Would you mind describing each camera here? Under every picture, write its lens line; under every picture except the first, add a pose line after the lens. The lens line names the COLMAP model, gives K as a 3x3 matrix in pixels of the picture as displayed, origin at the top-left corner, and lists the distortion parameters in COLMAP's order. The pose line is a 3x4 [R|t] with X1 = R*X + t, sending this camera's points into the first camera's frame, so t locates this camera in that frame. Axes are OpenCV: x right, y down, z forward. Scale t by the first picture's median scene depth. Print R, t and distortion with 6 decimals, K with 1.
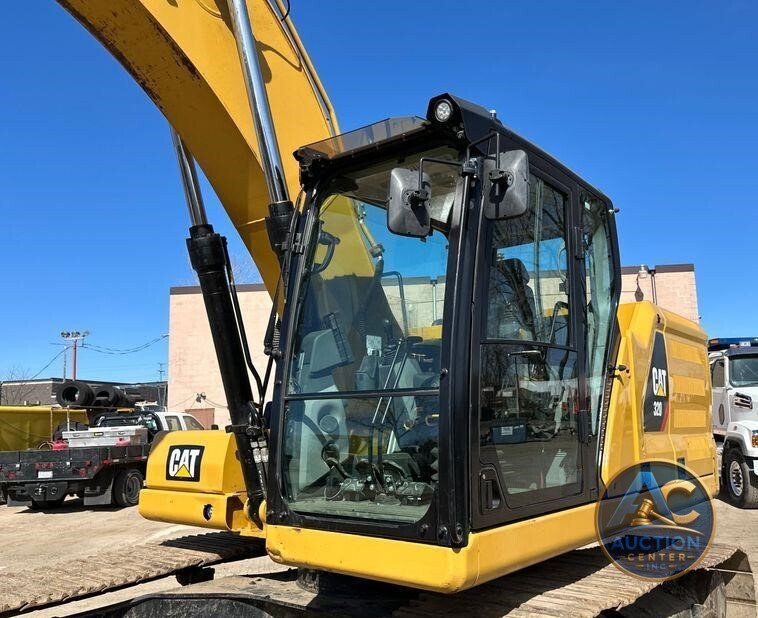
lens RADIAL K [[700.2, 0, 394.9], [0, 700.2, 336.1], [0, 0, 1]] dist [0.041206, 0.000000]
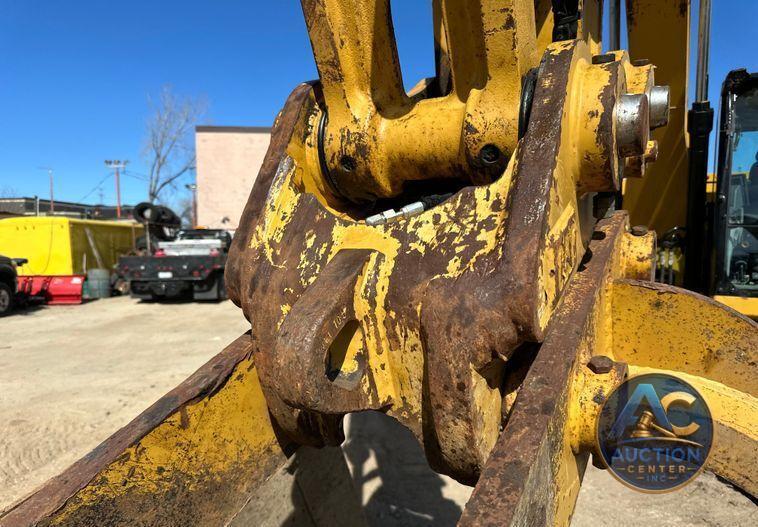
lens RADIAL K [[574.2, 0, 375.8], [0, 574.2, 284.2], [0, 0, 1]] dist [0.010669, -0.015037]
pose [[0.995448, 0.029464, 0.090635, -0.498147], [-0.045775, 0.981947, 0.183535, 0.005547], [-0.083591, -0.186848, 0.978826, -0.145527]]
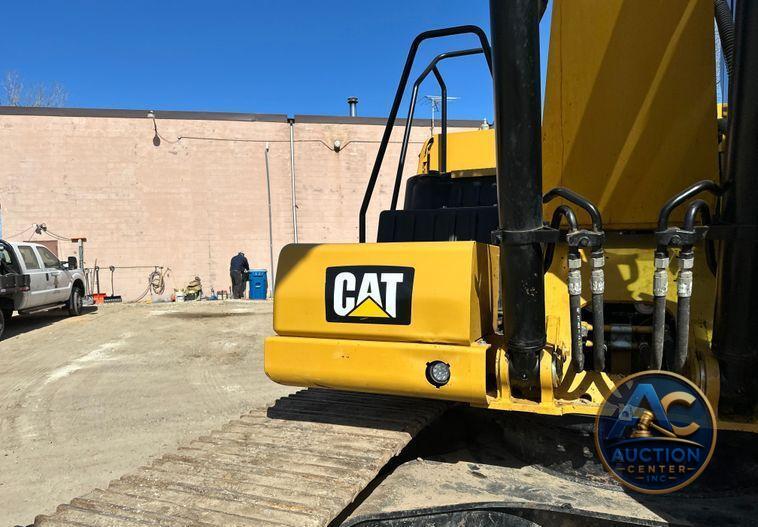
lens RADIAL K [[618.1, 0, 382.1], [0, 618.1, 285.0], [0, 0, 1]] dist [0.077719, -0.087394]
pose [[0.965006, -0.001404, 0.262225, -0.264674], [-0.041017, 0.986869, 0.156230, 0.054544], [-0.259001, -0.161518, 0.952276, 0.303181]]
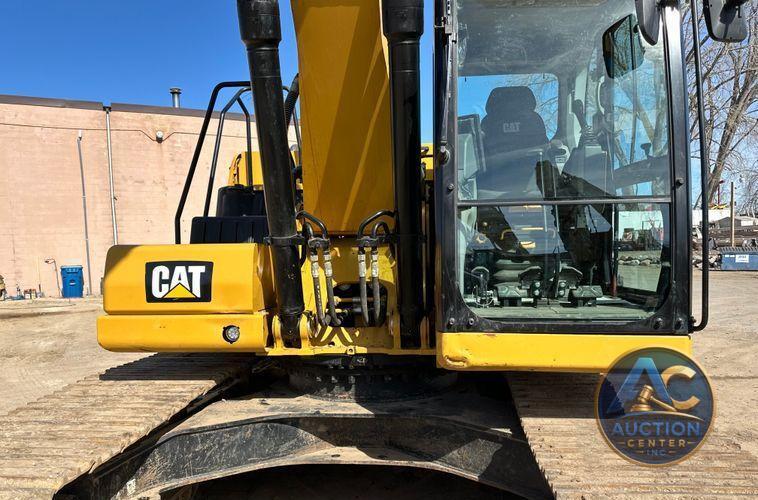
lens RADIAL K [[608.2, 0, 410.1], [0, 608.2, 282.2], [0, 0, 1]] dist [0.061892, -0.111329]
pose [[0.839650, -0.028229, 0.542394, -0.288254], [-0.062912, 0.986871, 0.148753, 0.033076], [-0.539472, -0.159023, 0.826850, 0.147852]]
